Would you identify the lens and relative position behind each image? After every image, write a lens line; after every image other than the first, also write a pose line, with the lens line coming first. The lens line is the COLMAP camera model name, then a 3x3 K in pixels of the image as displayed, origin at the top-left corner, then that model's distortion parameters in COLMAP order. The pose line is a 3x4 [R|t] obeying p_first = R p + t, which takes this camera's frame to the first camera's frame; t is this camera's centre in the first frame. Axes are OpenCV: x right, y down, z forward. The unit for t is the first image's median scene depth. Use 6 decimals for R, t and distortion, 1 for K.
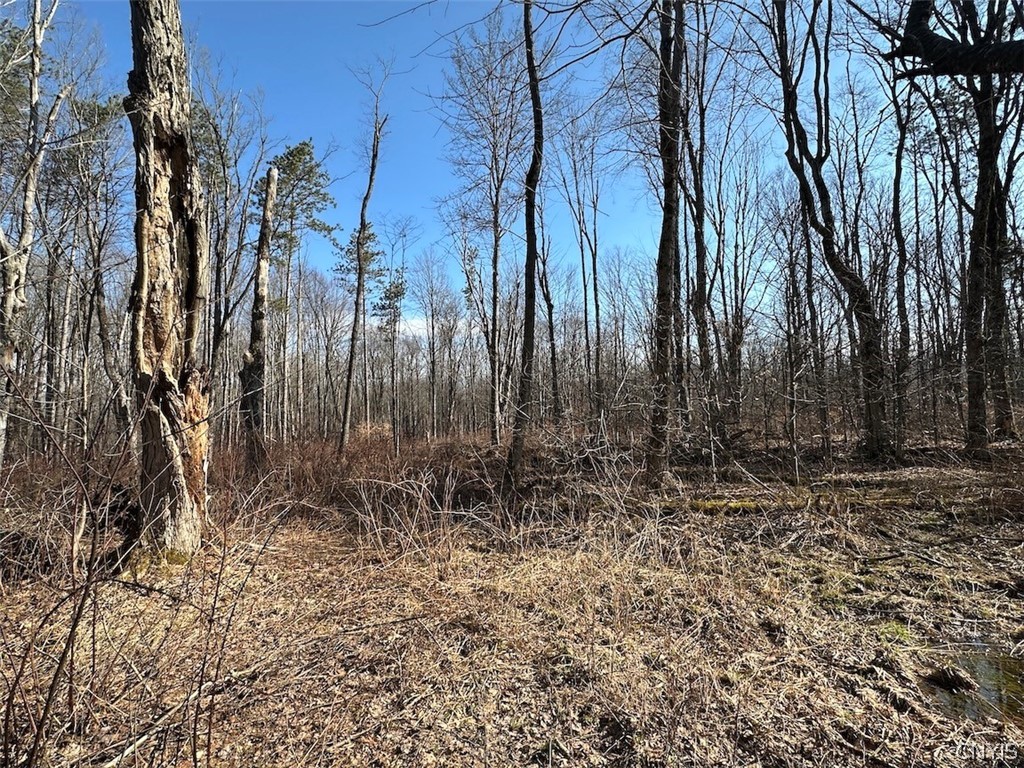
lens RADIAL K [[479.0, 0, 514.3], [0, 479.0, 384.7], [0, 0, 1]] dist [-0.003657, -0.000308]
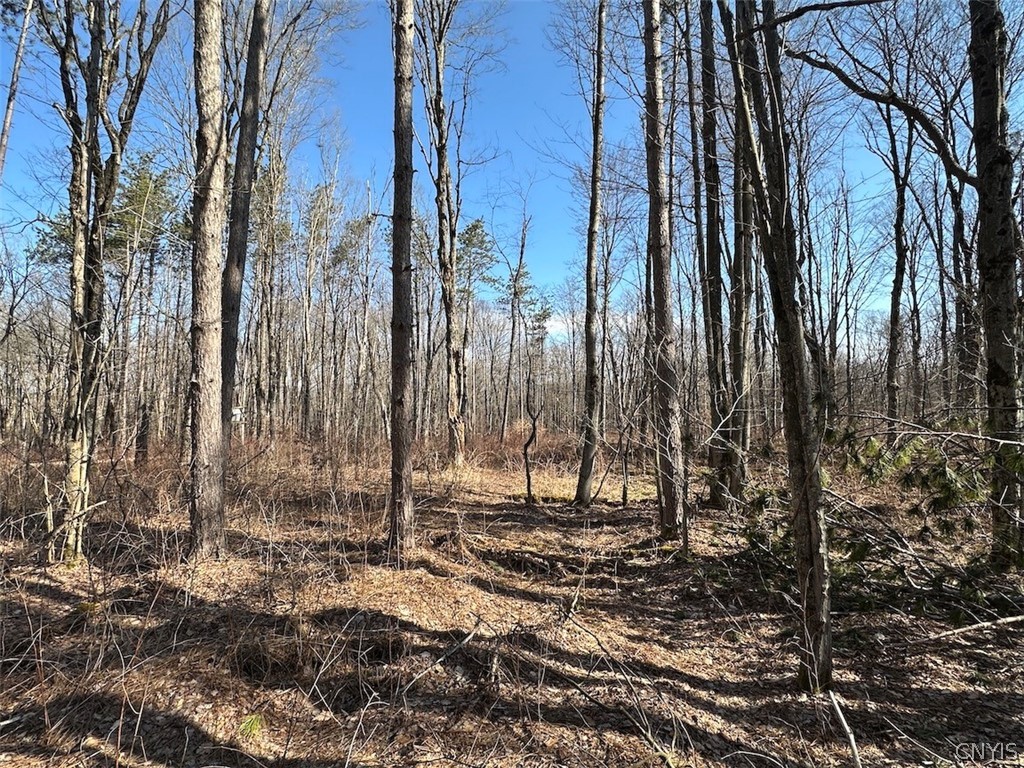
lens RADIAL K [[479.0, 0, 511.7], [0, 479.0, 383.7], [0, 0, 1]] dist [-0.003657, -0.000308]
pose [[0.946511, 0.008538, -0.322558, 0.148163], [-0.005681, 0.999936, 0.009796, -0.054272], [0.322621, -0.007440, 0.946499, -0.397035]]
